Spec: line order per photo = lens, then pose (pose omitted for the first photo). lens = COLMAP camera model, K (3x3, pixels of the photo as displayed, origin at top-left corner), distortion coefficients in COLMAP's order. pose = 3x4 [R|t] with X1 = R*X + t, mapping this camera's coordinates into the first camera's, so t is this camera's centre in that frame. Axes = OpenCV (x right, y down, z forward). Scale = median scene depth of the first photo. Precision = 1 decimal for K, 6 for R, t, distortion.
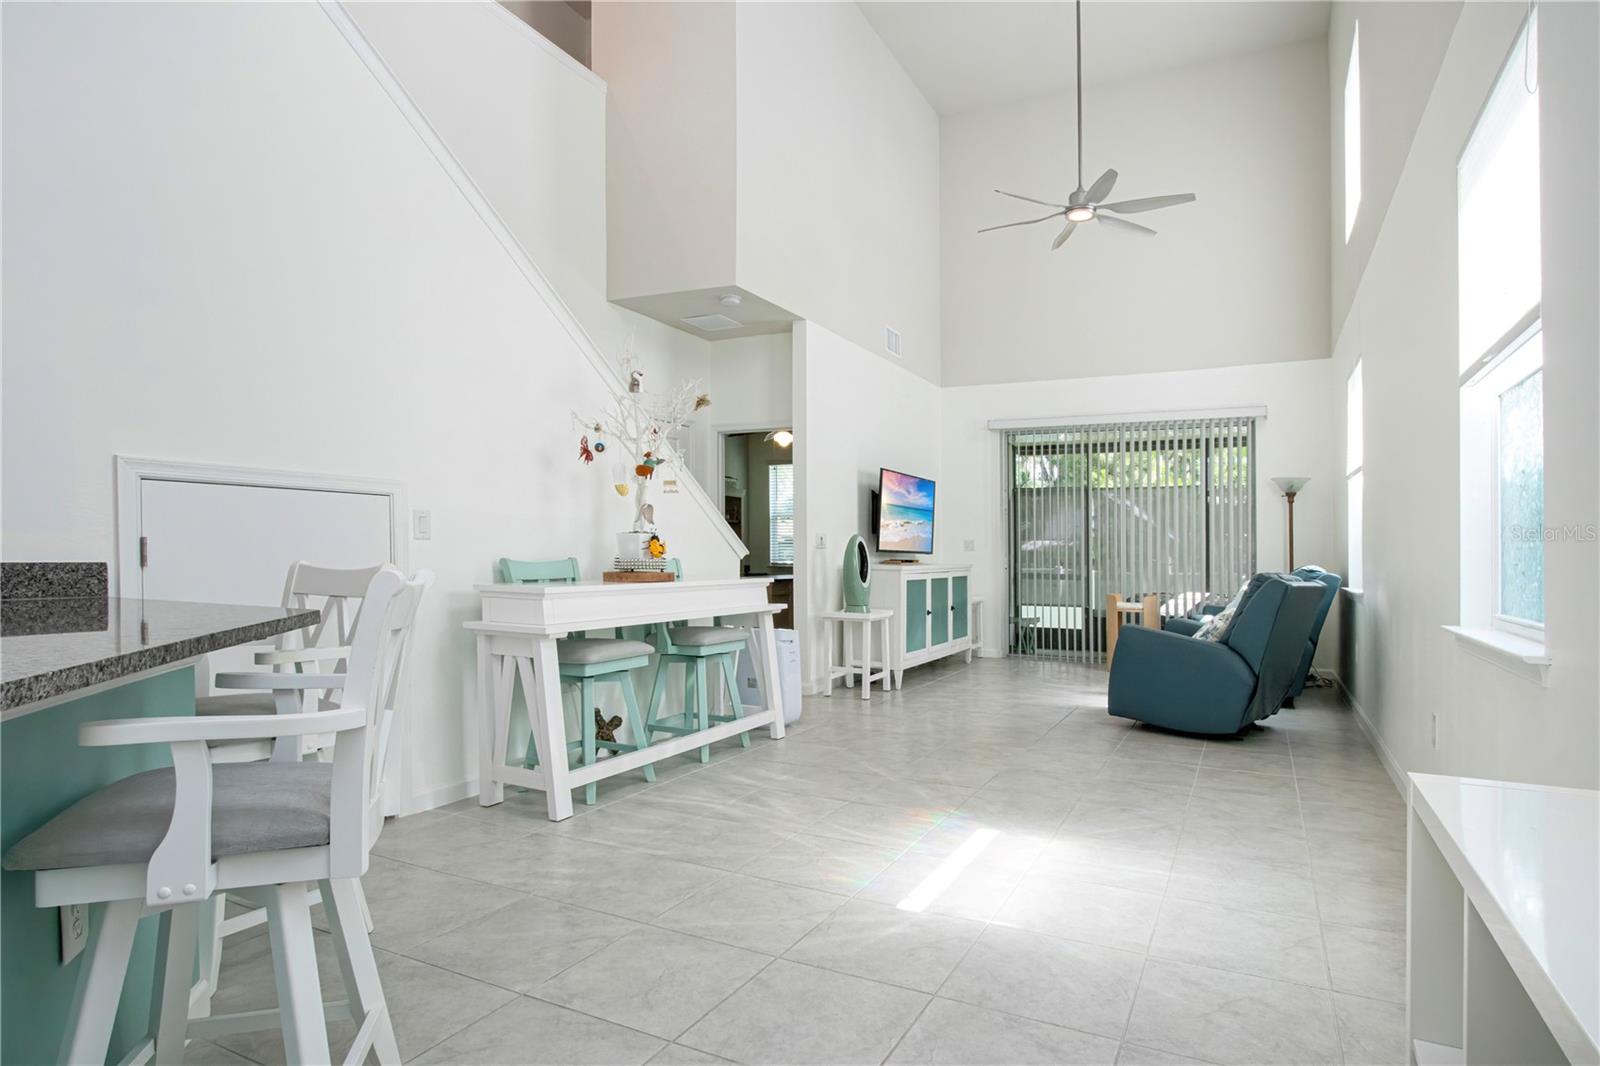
lens RADIAL K [[854.0, 0, 874.3], [0, 854.0, 553.5], [0, 0, 1]] dist [-0.018746, 0.004552]
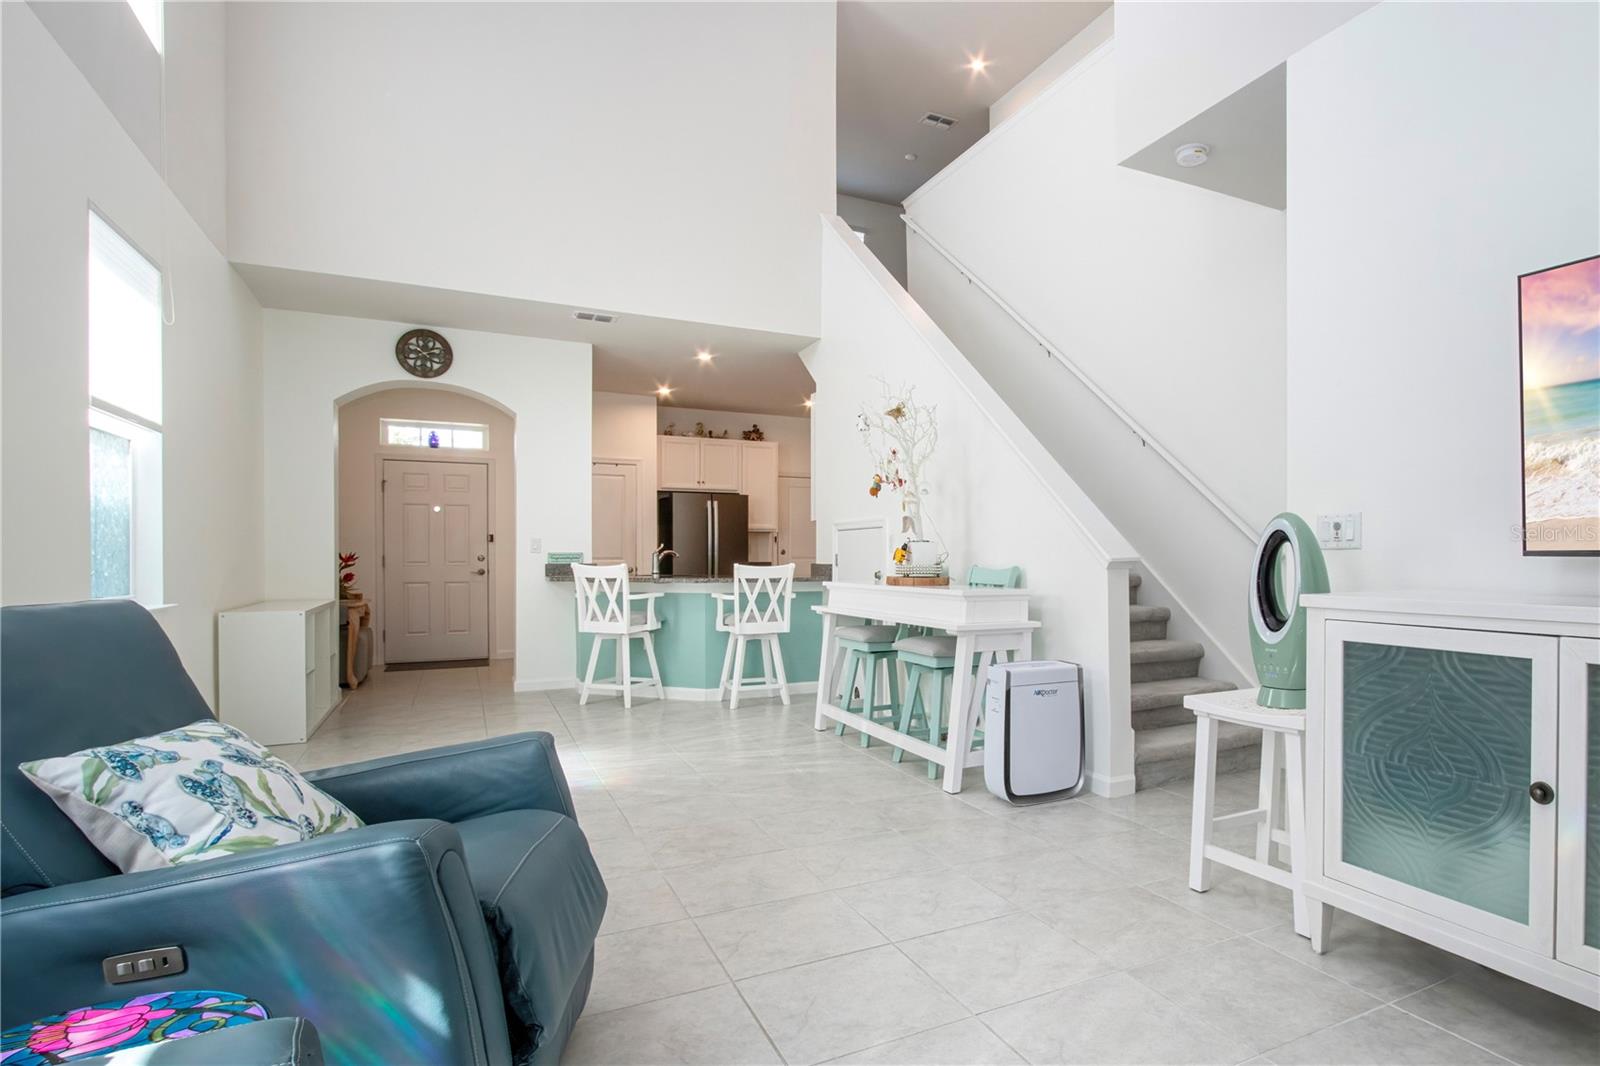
lens RADIAL K [[854.0, 0, 964.2], [0, 854.0, 579.4], [0, 0, 1]] dist [-0.018746, 0.004552]
pose [[-0.573895, 0.000573, -0.818929, 0.412624], [-0.014601, 0.999834, 0.010931, 0.007141], [0.818799, 0.018230, -0.573791, 1.138511]]
